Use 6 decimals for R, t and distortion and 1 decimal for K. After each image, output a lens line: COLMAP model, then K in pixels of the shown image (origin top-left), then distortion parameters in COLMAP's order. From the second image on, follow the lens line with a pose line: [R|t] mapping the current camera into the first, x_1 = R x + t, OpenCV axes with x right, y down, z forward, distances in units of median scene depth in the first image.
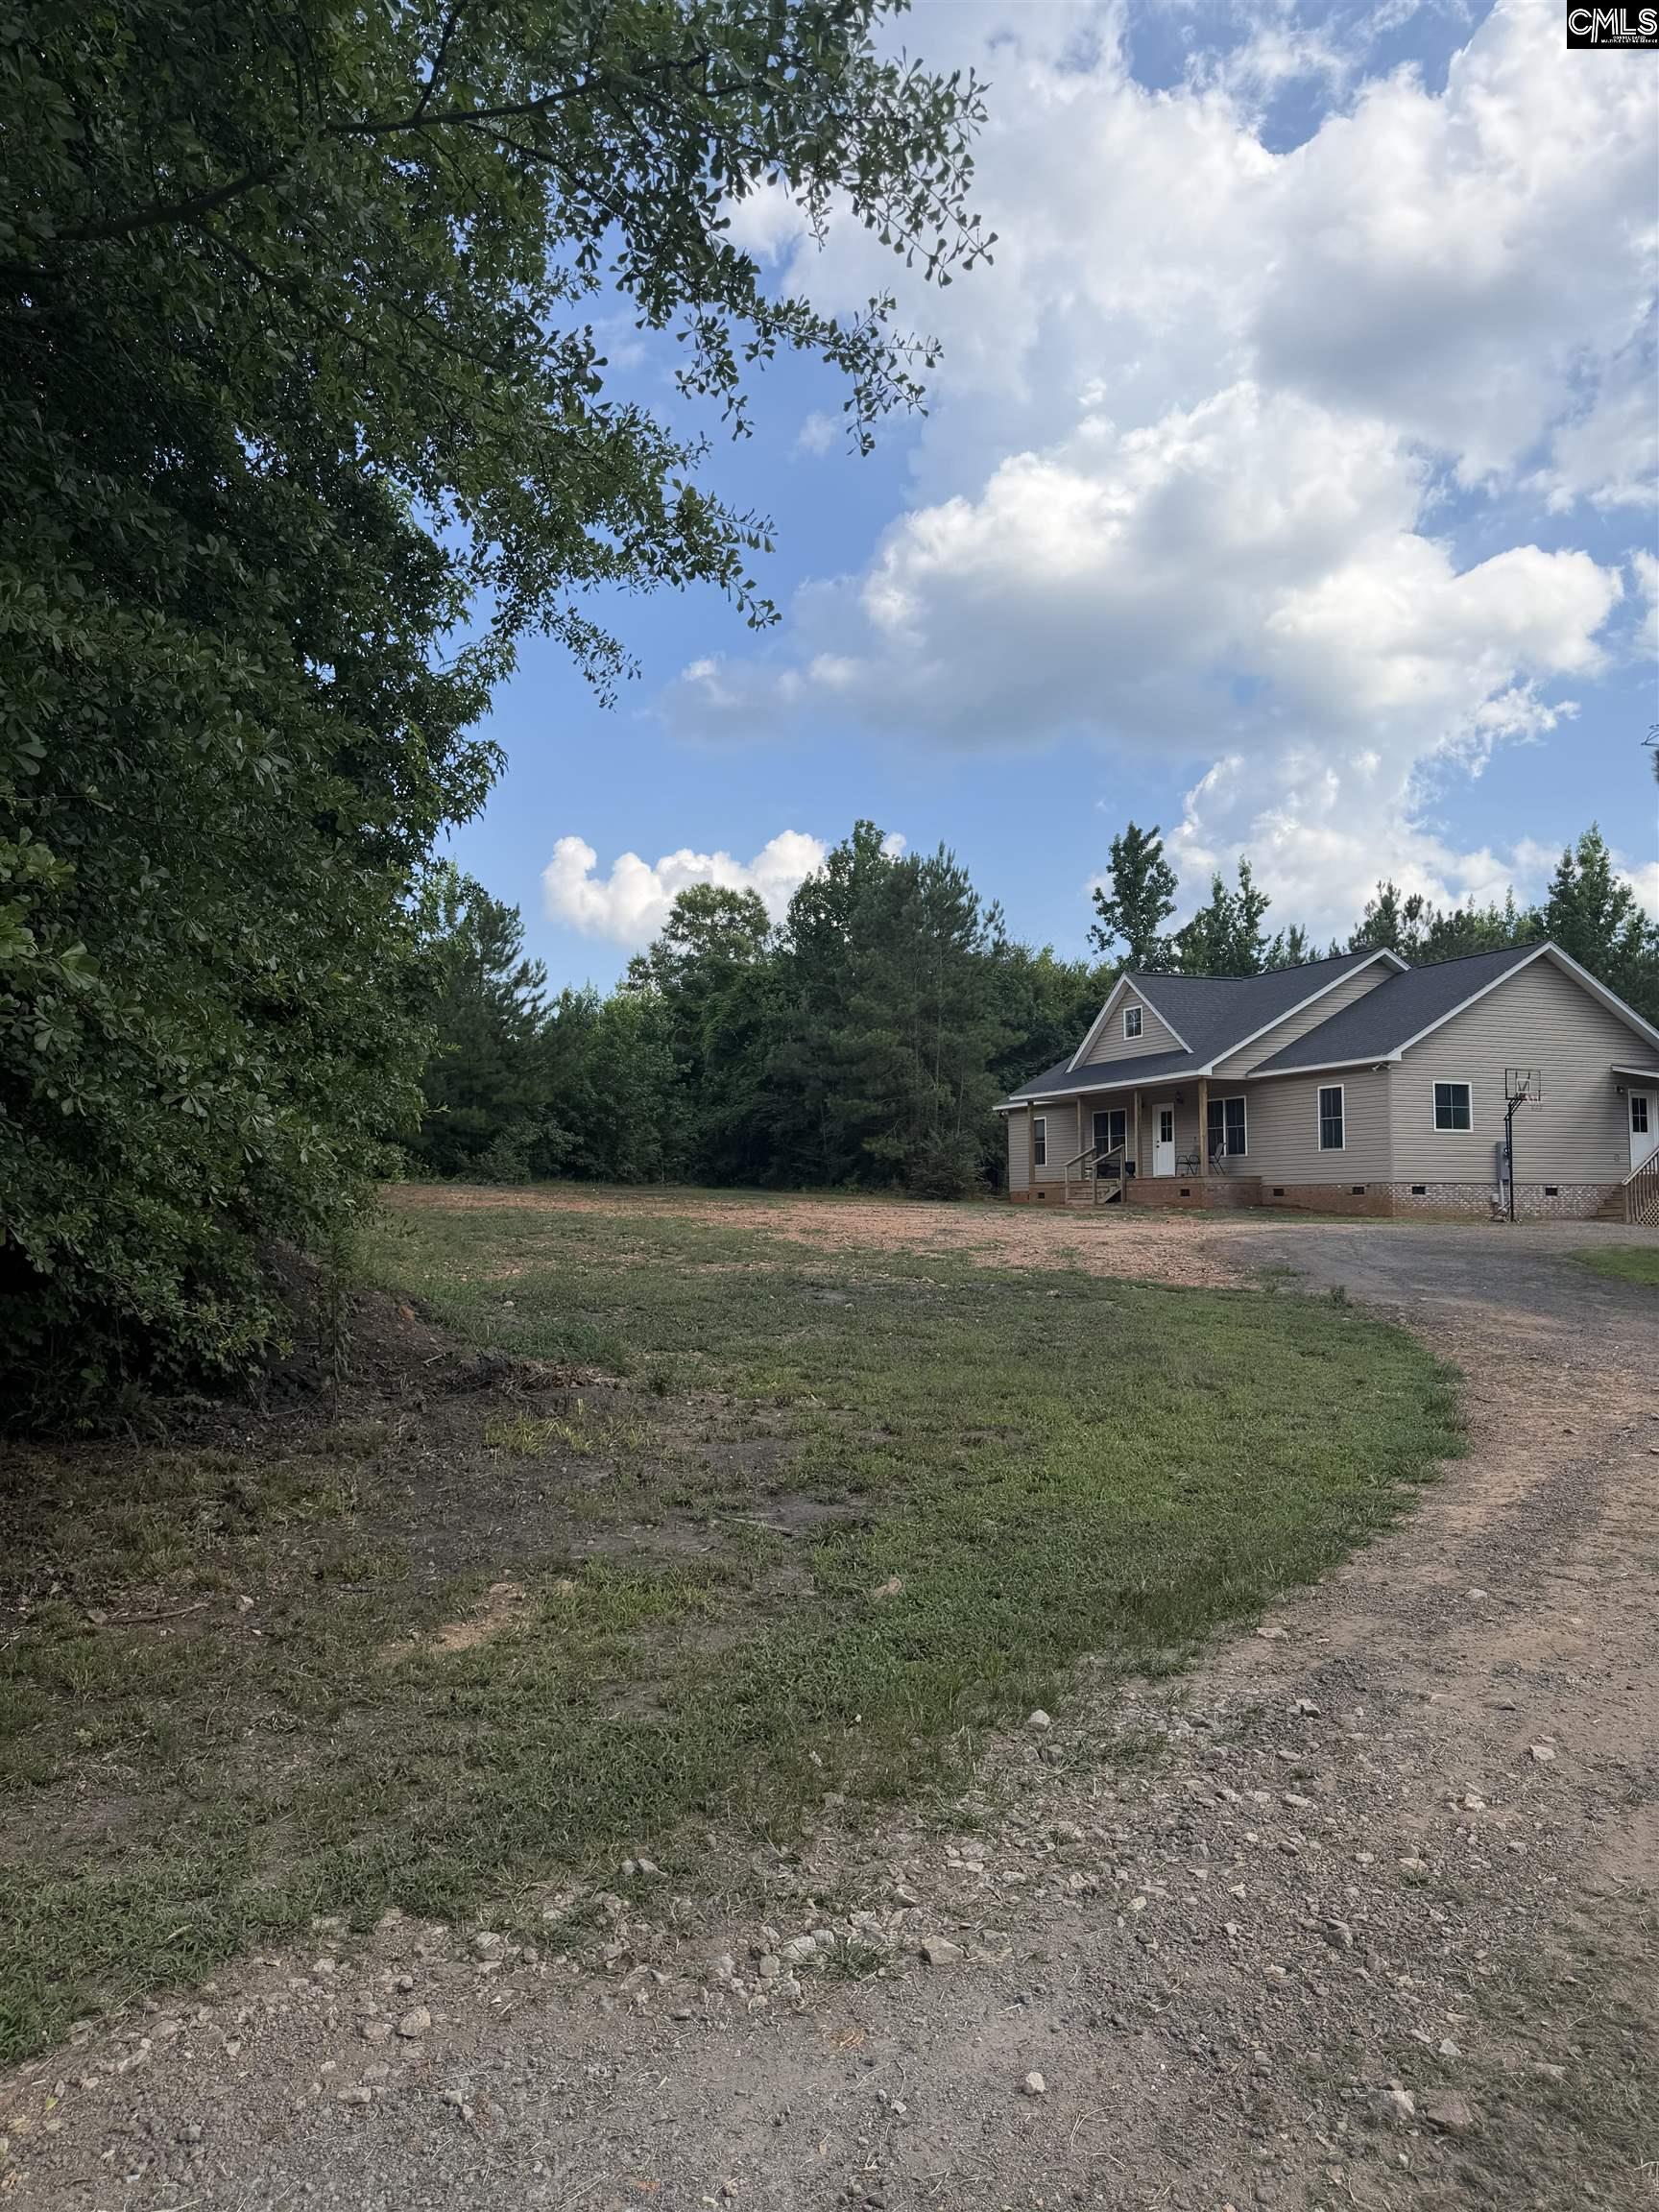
lens RADIAL K [[1543.6, 0, 822.3], [0, 1543.6, 1114.8], [0, 0, 1]] dist [0.160745, -0.335157]
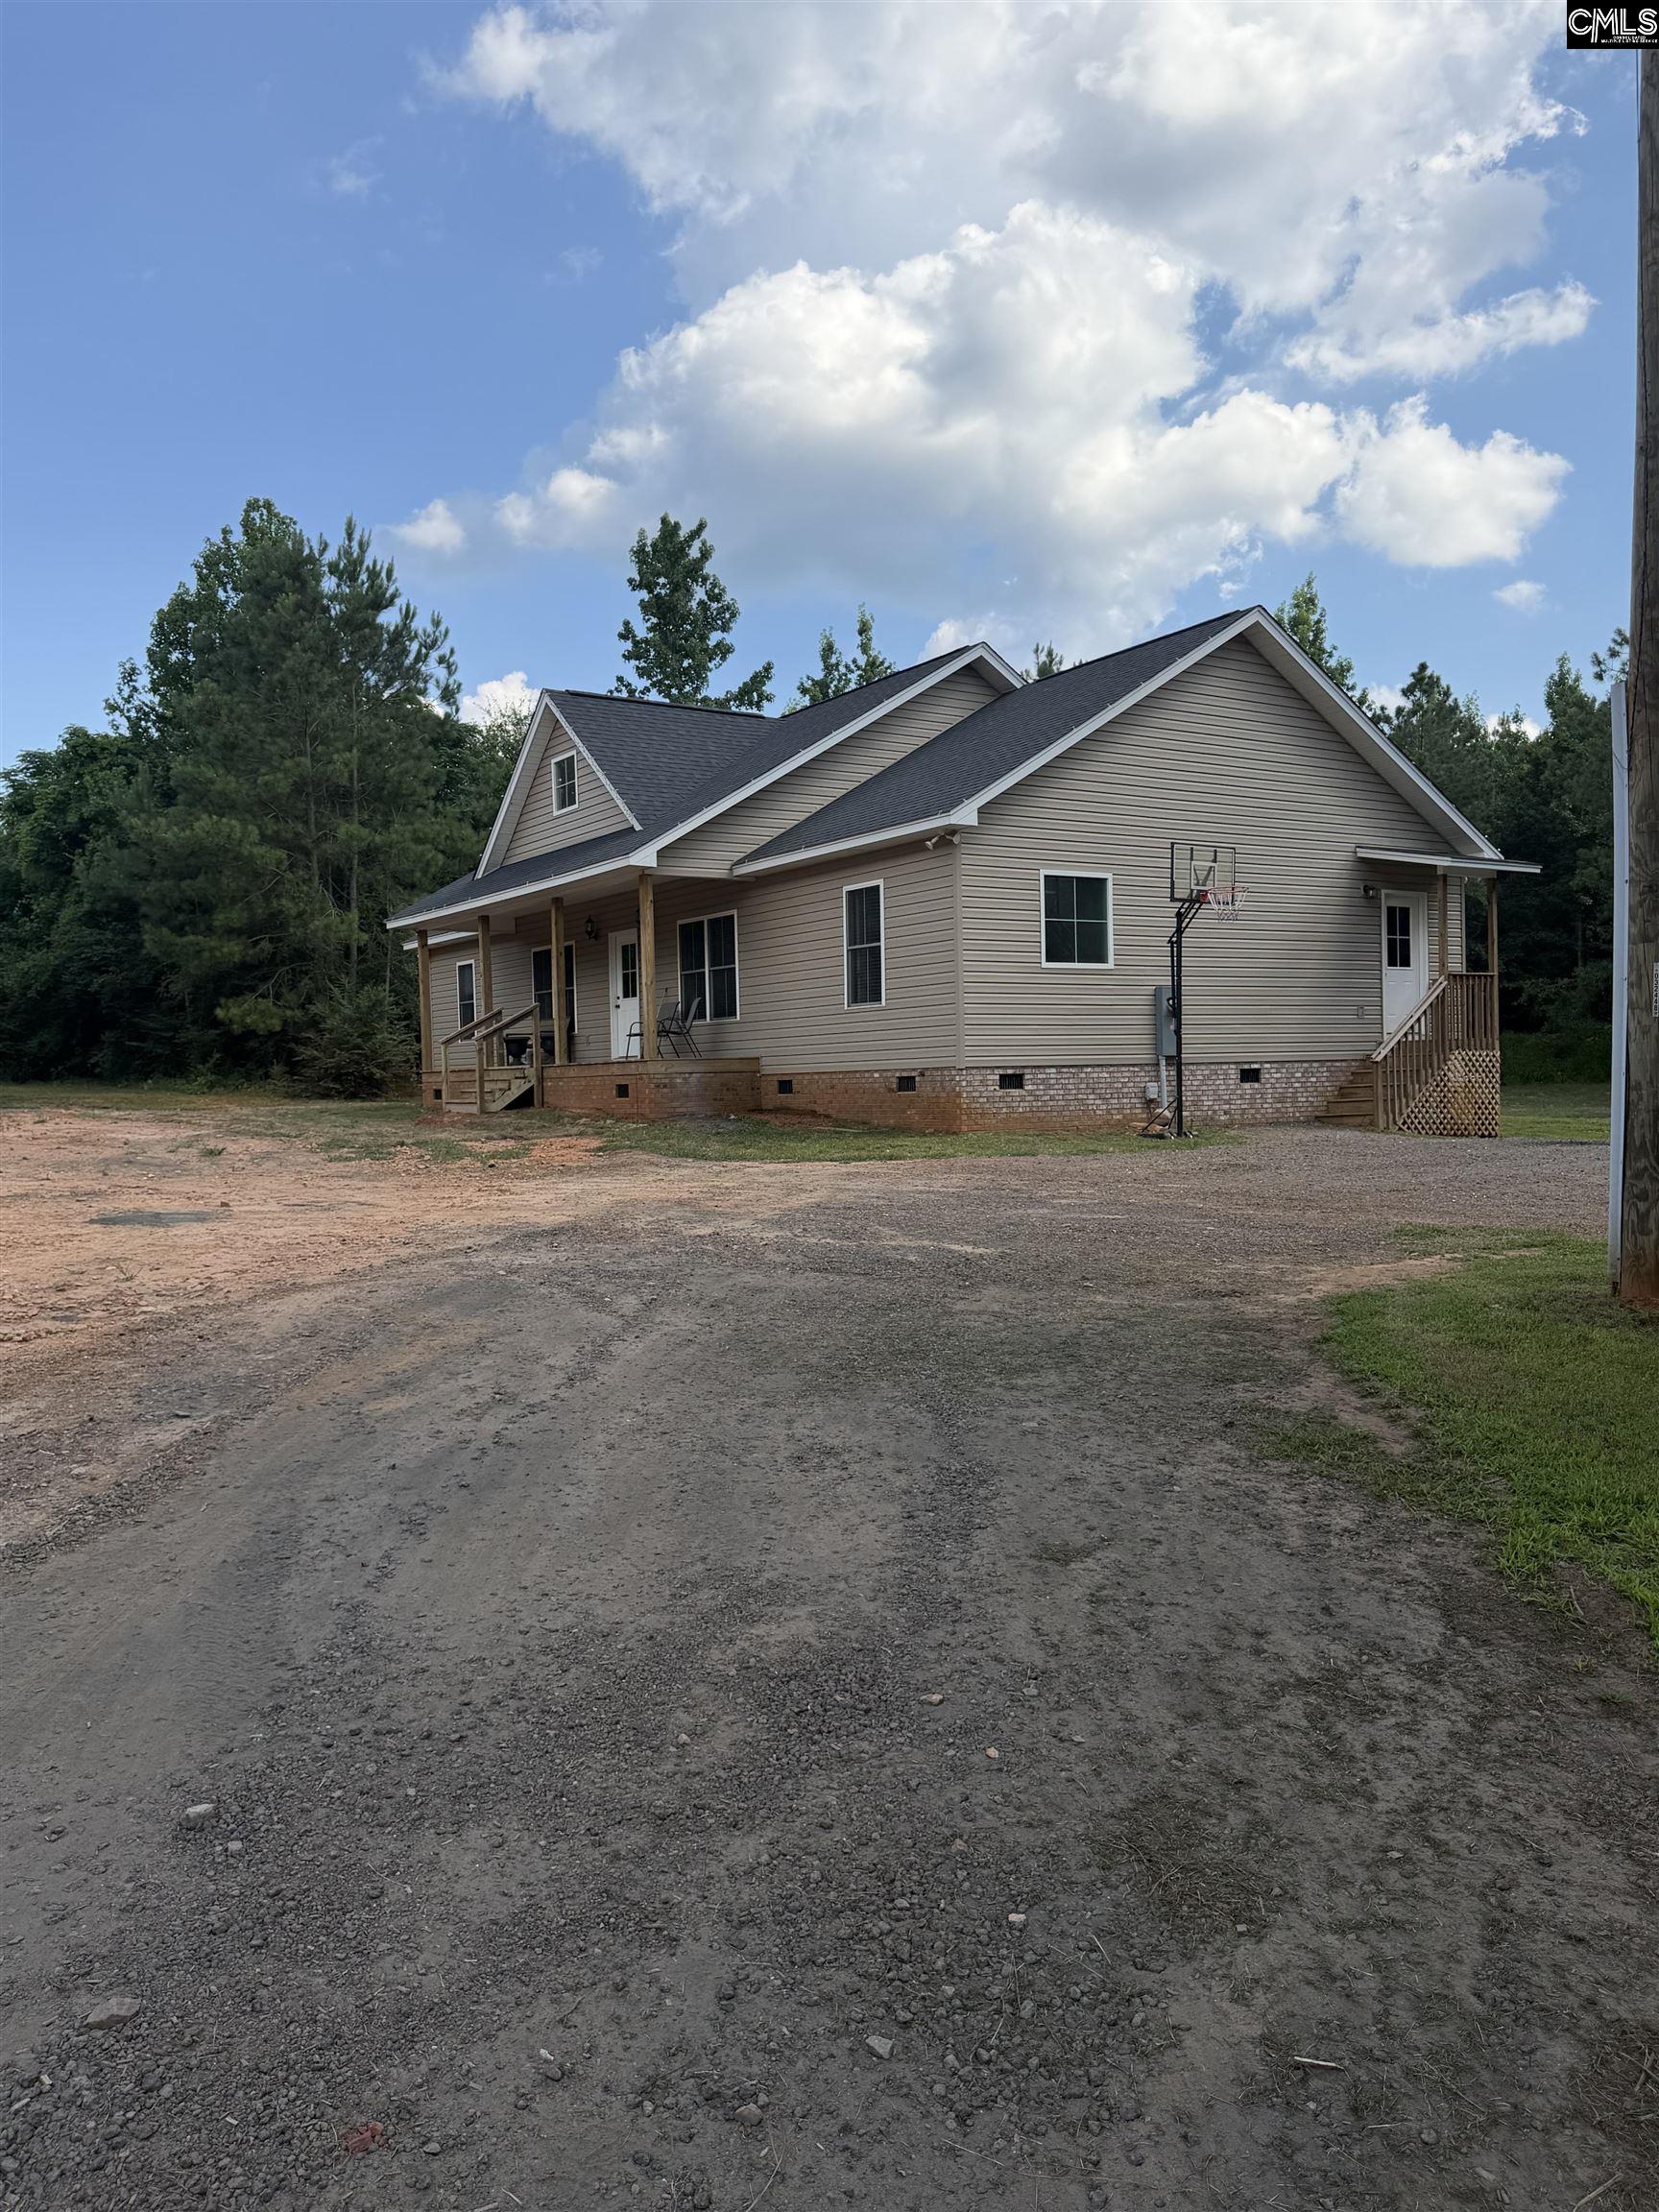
lens RADIAL K [[1615.6, 0, 829.5], [0, 1615.6, 1106.0], [0, 0, 1]] dist [0.142783, -0.290974]
pose [[0.982895, -0.024301, 0.182558, 0.139424], [0.010173, 0.996907, 0.077932, 0.008703], [-0.183888, -0.074742, 0.980102, 0.303954]]
